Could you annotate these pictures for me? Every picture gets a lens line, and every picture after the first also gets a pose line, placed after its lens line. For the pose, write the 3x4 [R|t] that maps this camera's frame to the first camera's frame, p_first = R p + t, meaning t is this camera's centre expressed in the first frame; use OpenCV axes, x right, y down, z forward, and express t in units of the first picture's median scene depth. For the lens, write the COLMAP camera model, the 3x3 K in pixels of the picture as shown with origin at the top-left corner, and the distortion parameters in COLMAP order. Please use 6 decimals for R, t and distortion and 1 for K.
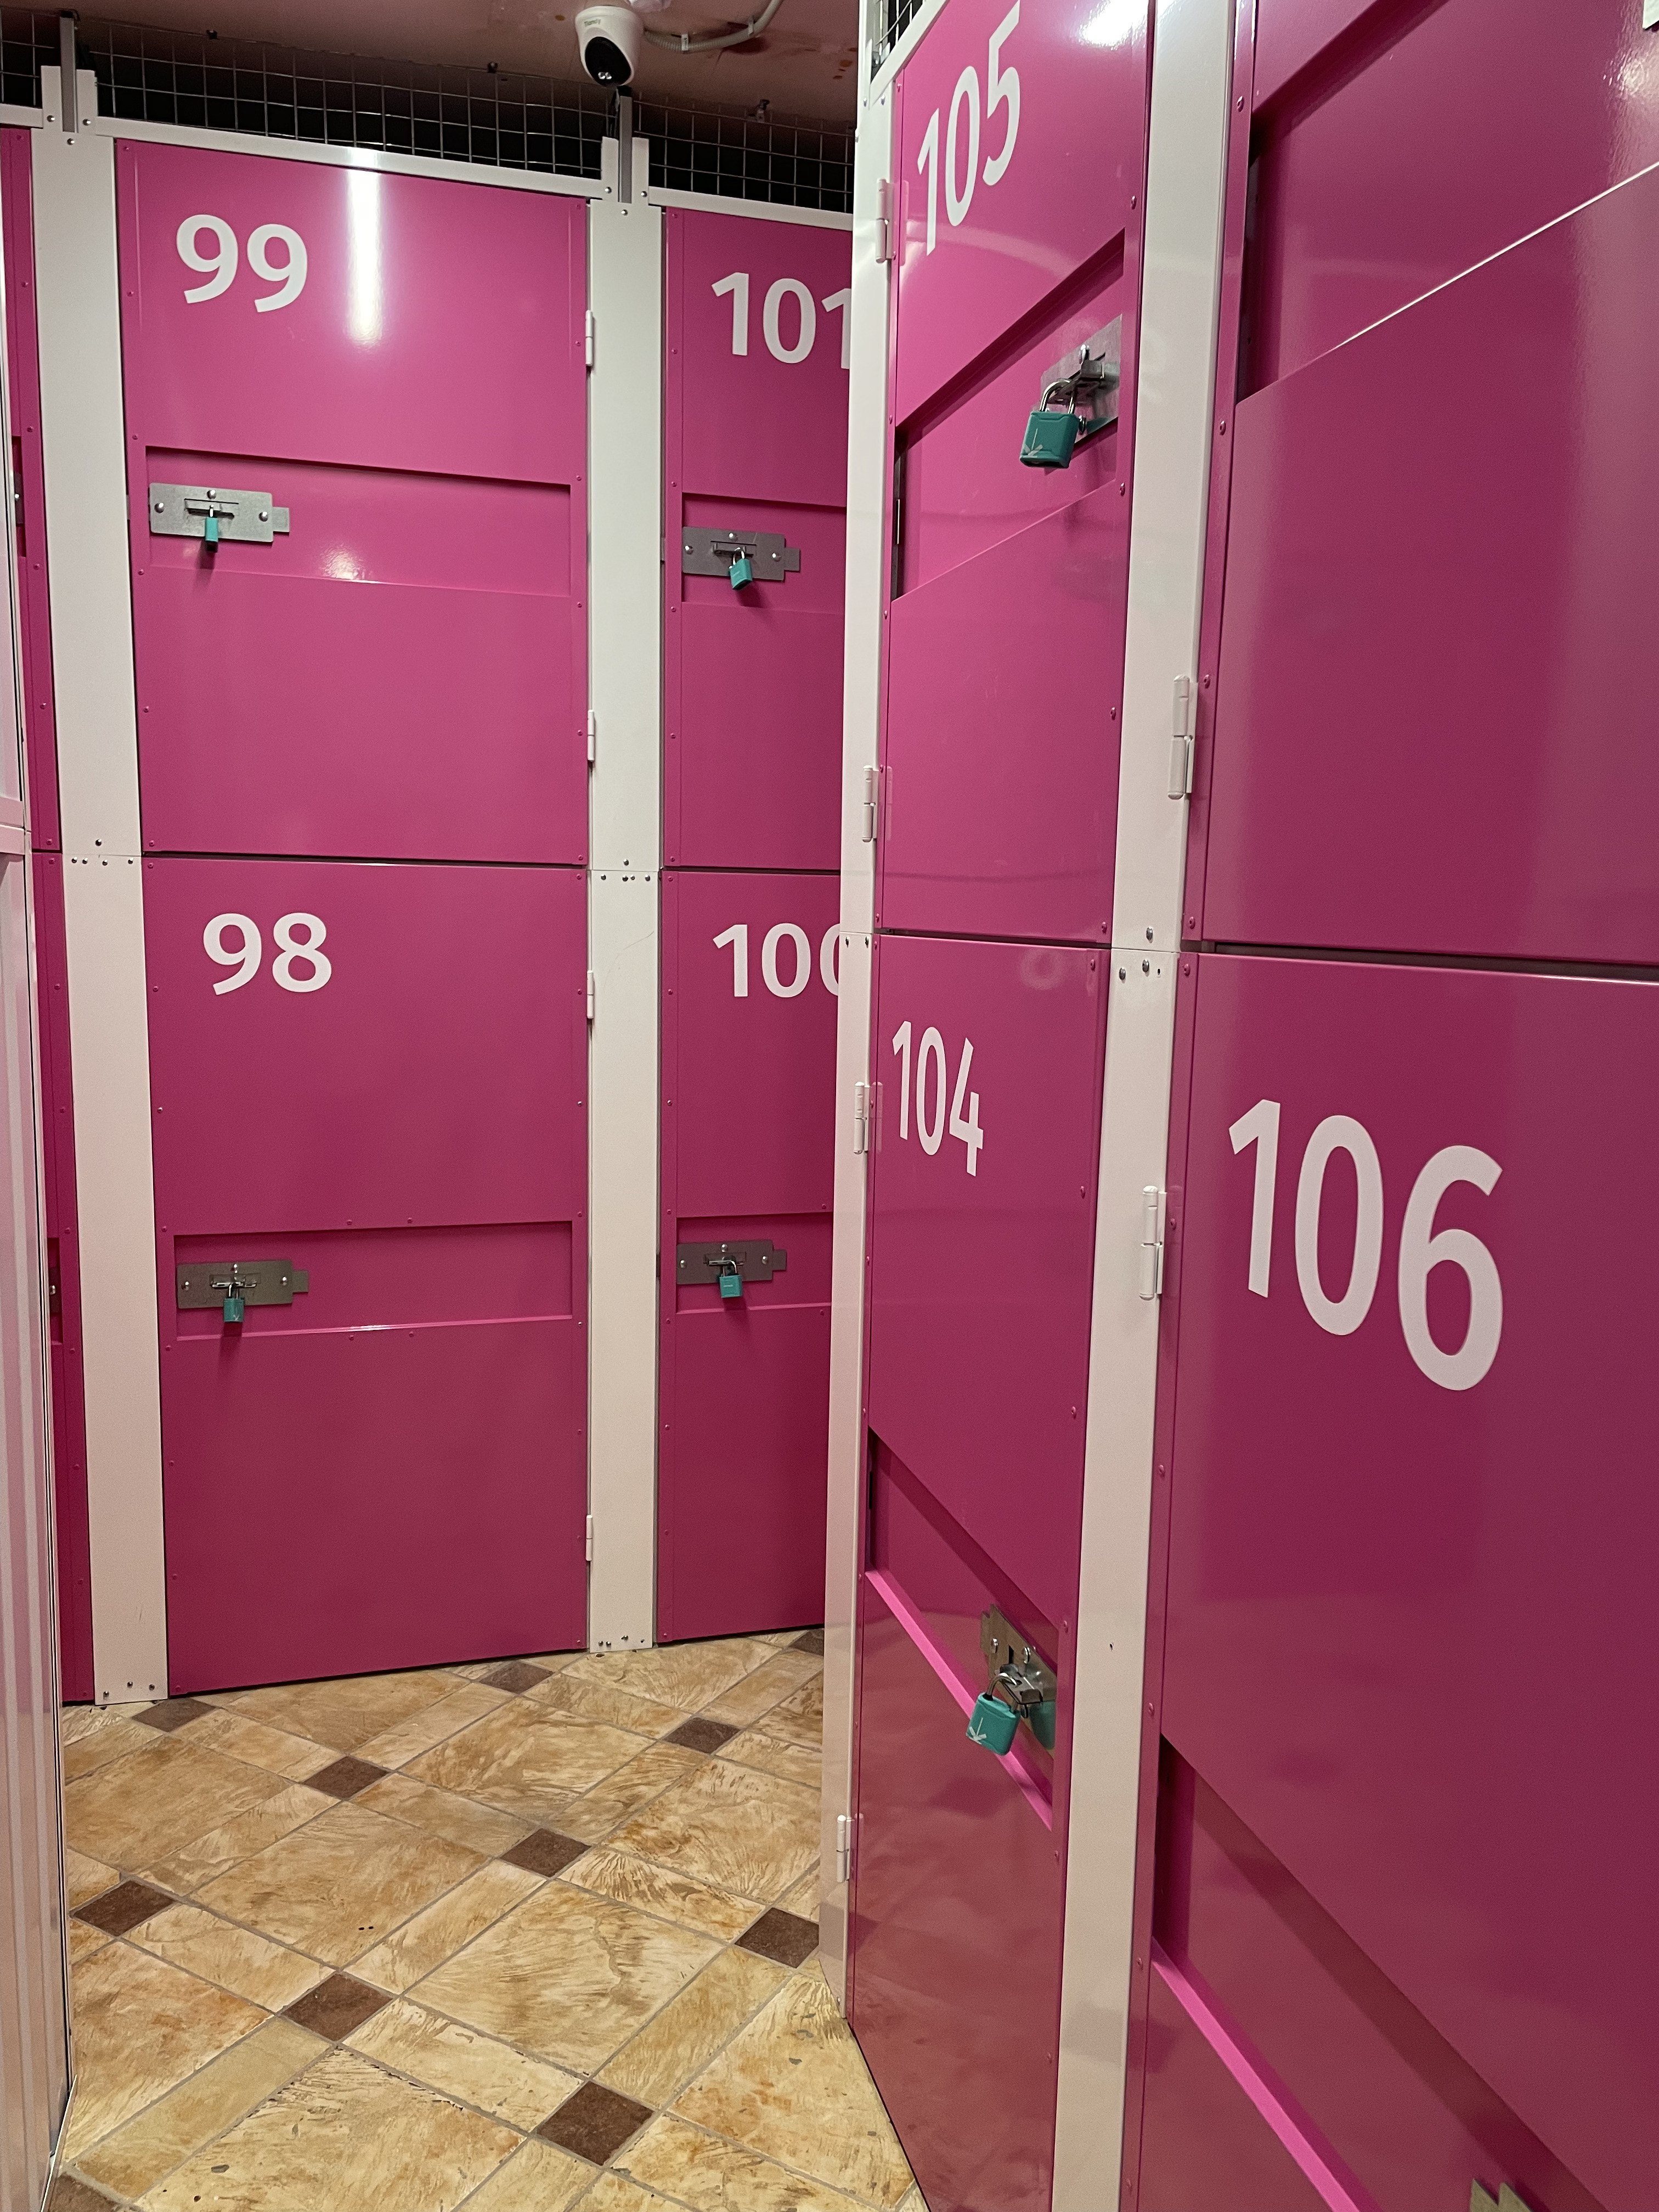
lens RADIAL K [[1723.3, 0, 840.2], [0, 1723.3, 1135.4], [0, 0, 1]] dist [0.065355, -0.081834]
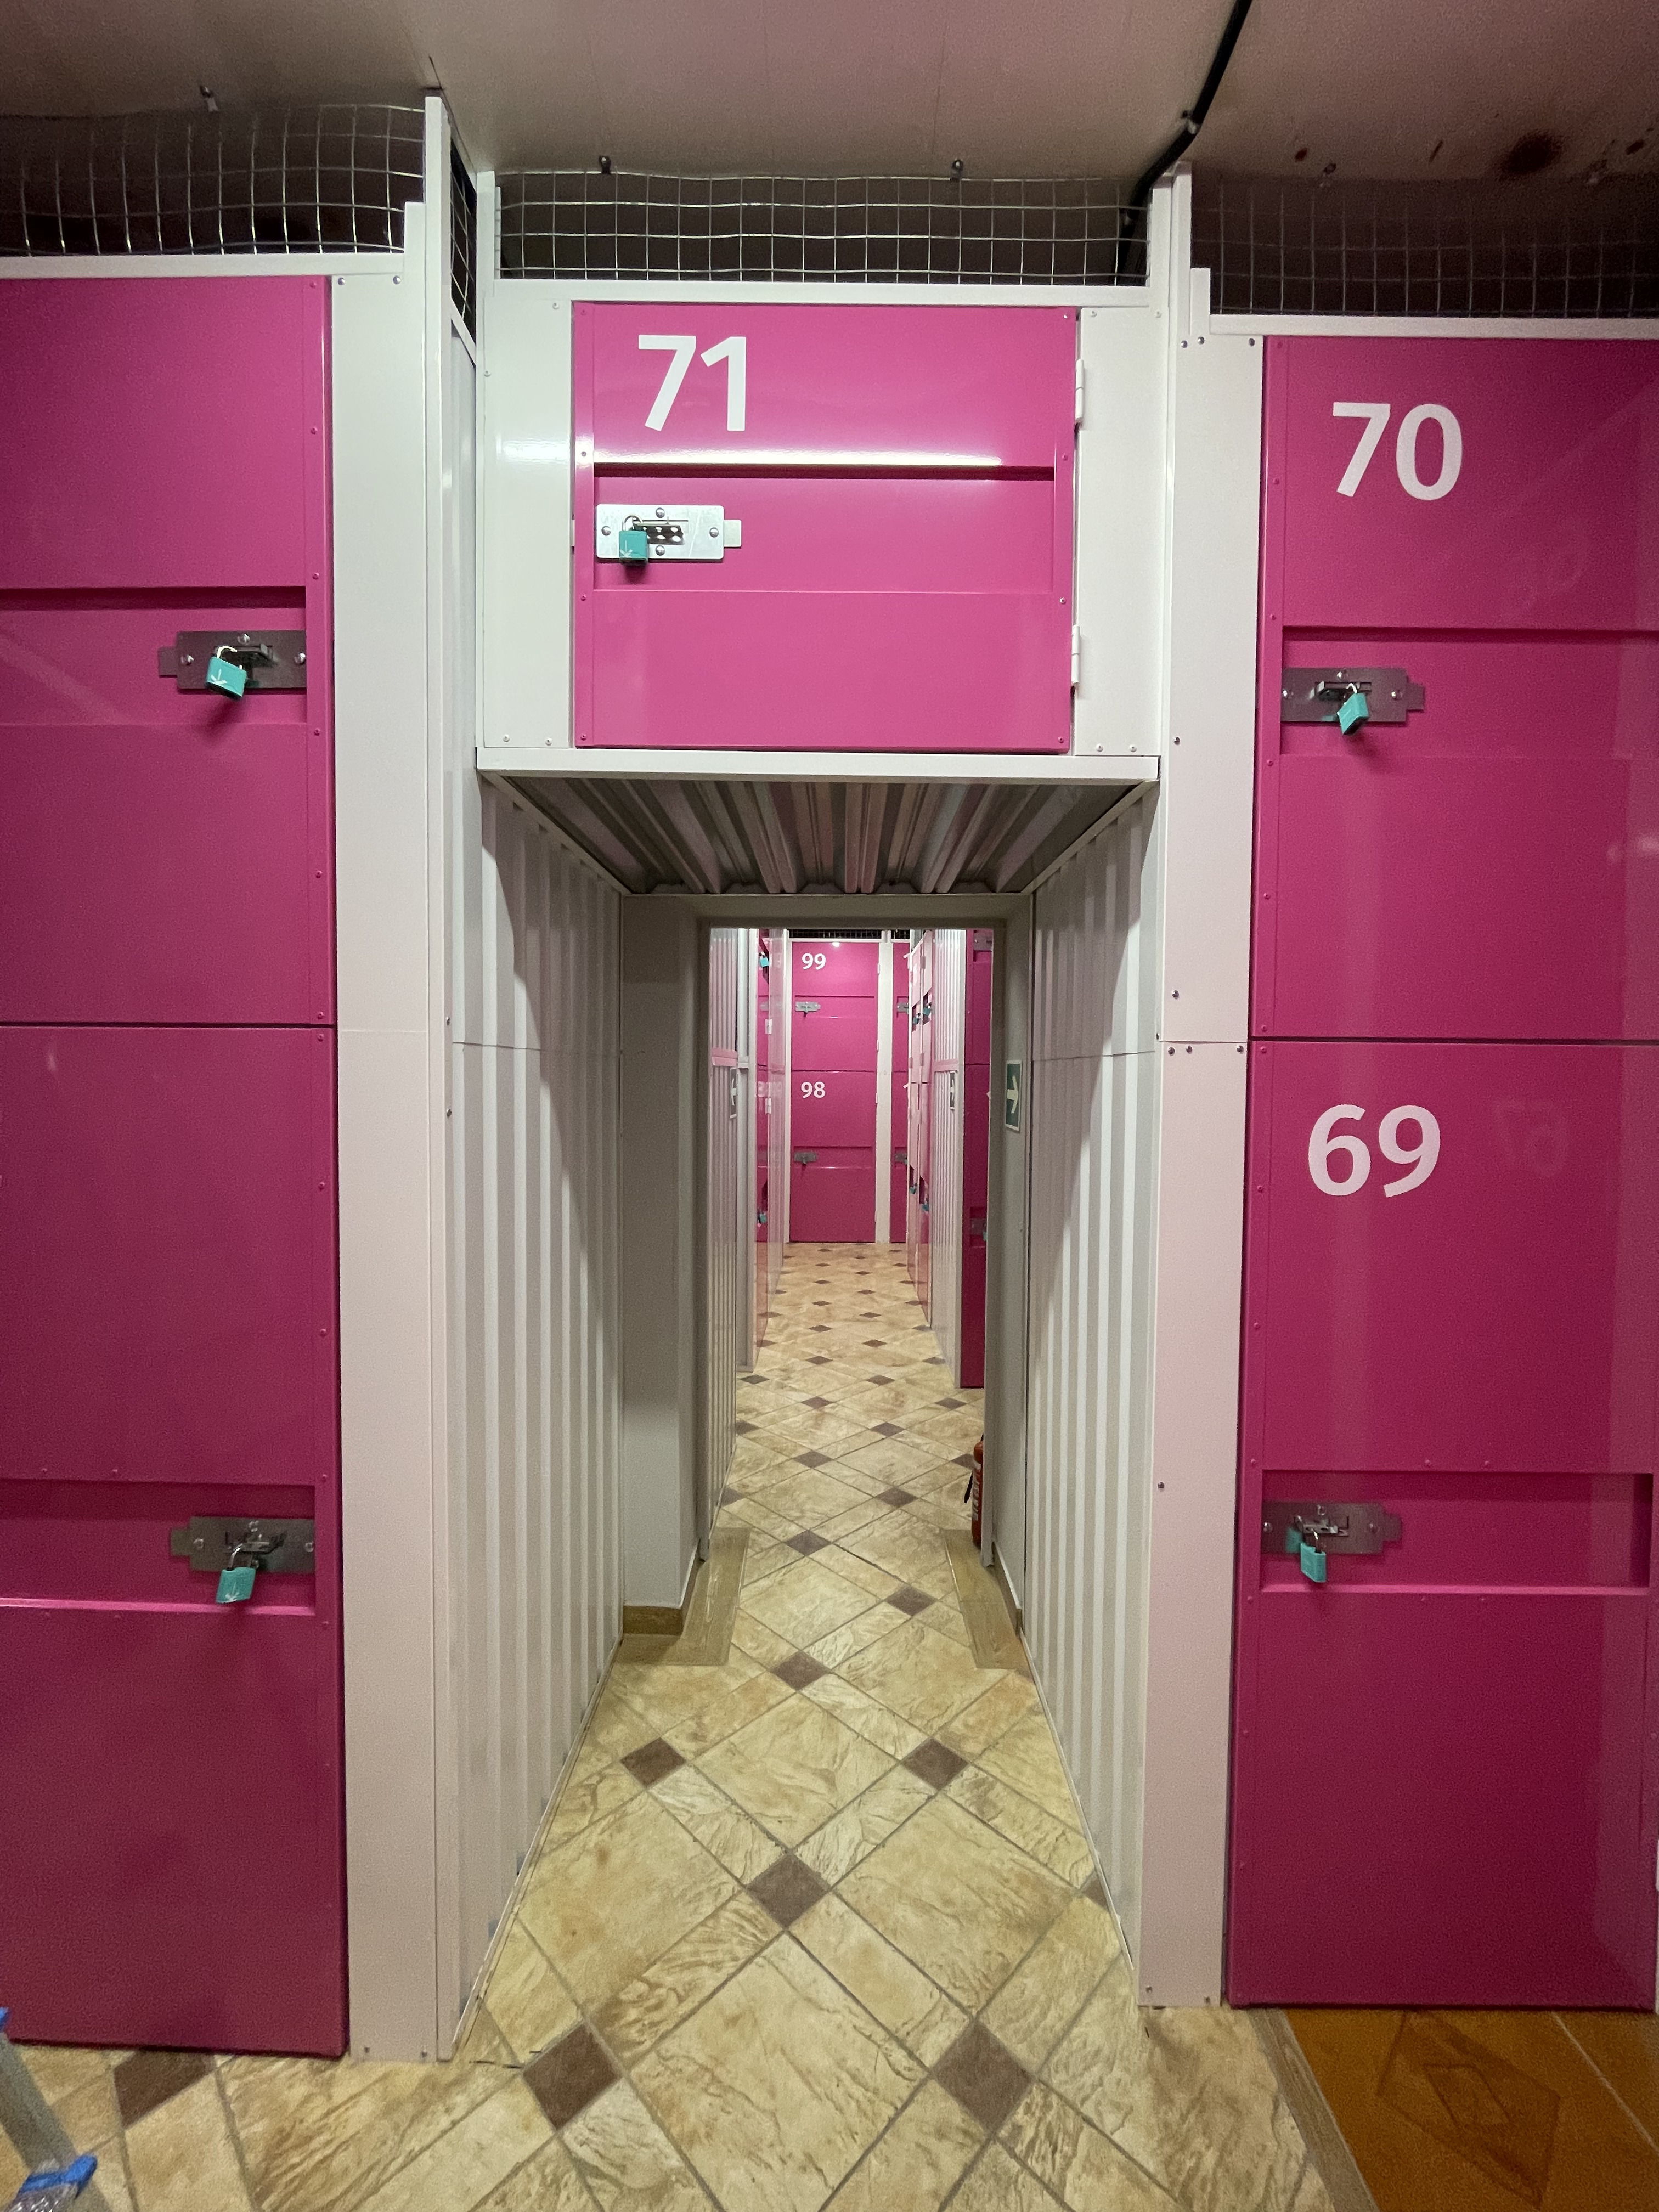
lens RADIAL K [[886.2, 0, 828.7], [0, 886.2, 1107.7], [0, 0, 1]] dist [-0.000424, -0.000004]
pose [[0.964772, -0.003577, -0.263064, 0.395008], [-0.027686, 0.992975, -0.115040, 0.243651], [0.261628, 0.118271, 0.957895, -1.462889]]
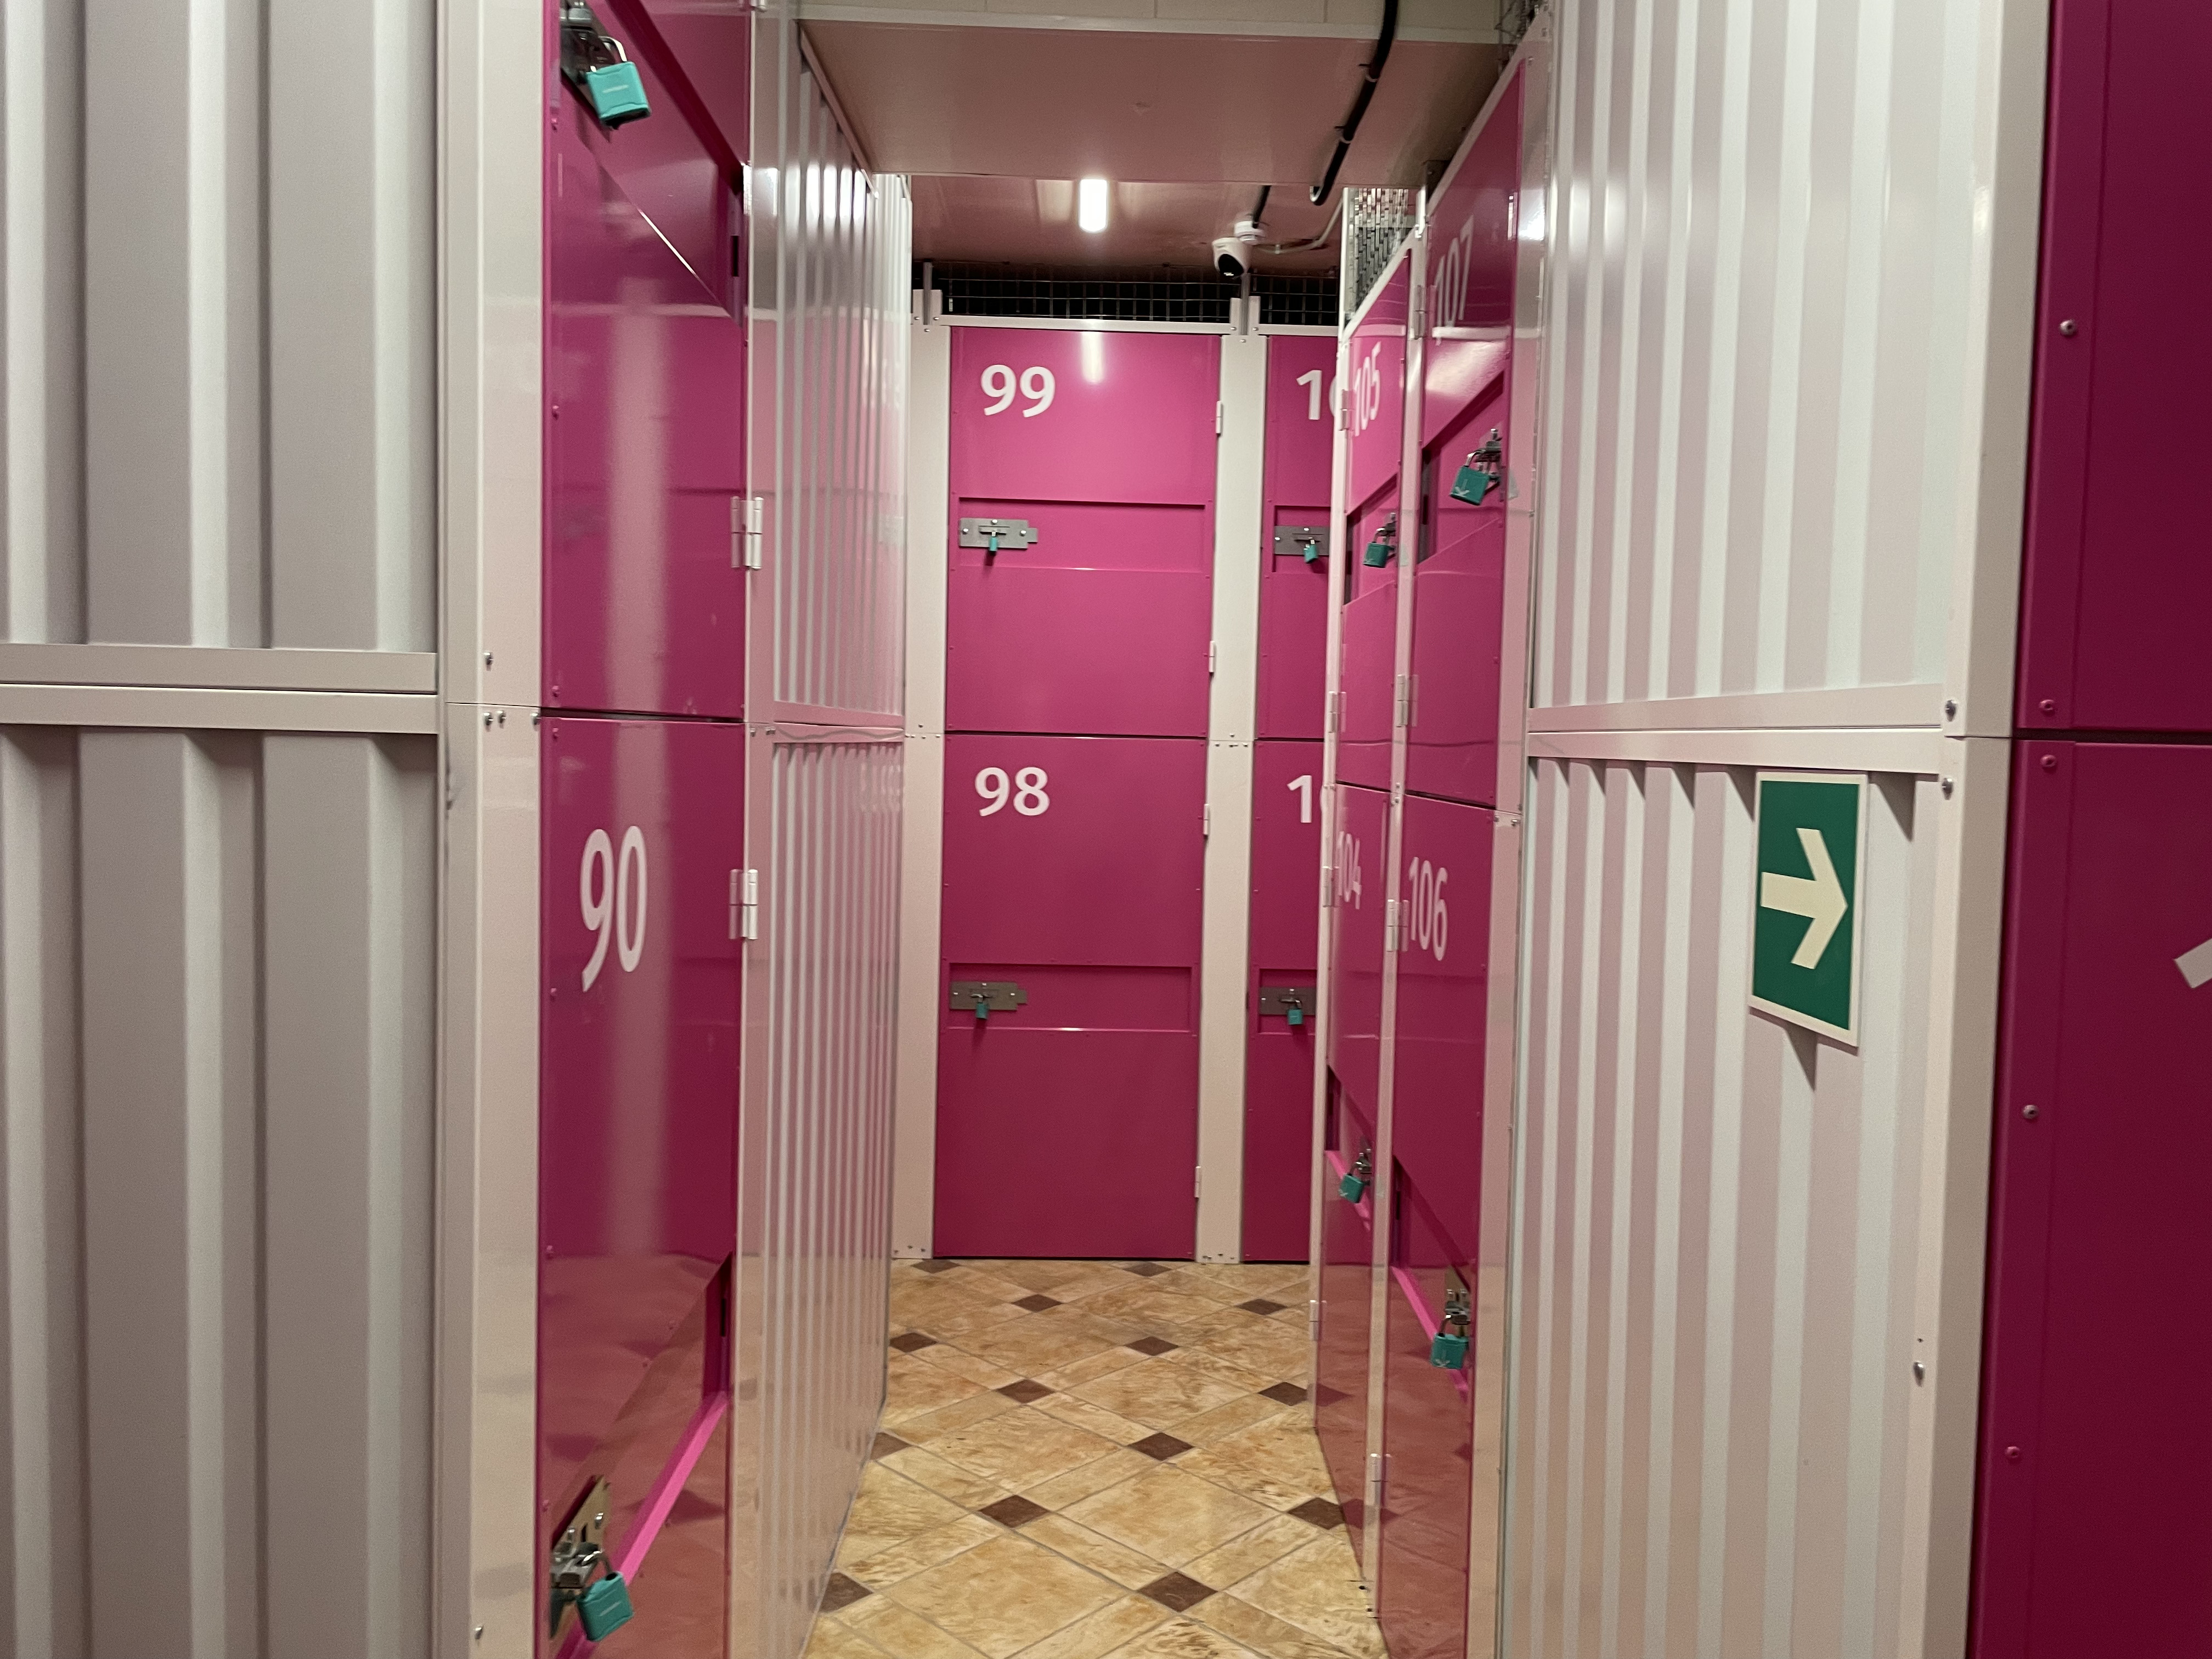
lens RADIAL K [[1723.3, 0, 1116.6], [0, 1723.3, 810.1], [0, 0, 1]] dist [0.065355, -0.081834]
pose [[0.968121, 0.014619, -0.250058, 0.173367], [-0.038839, 0.994983, -0.092199, 0.058909], [0.247455, 0.098971, 0.963831, -0.544522]]
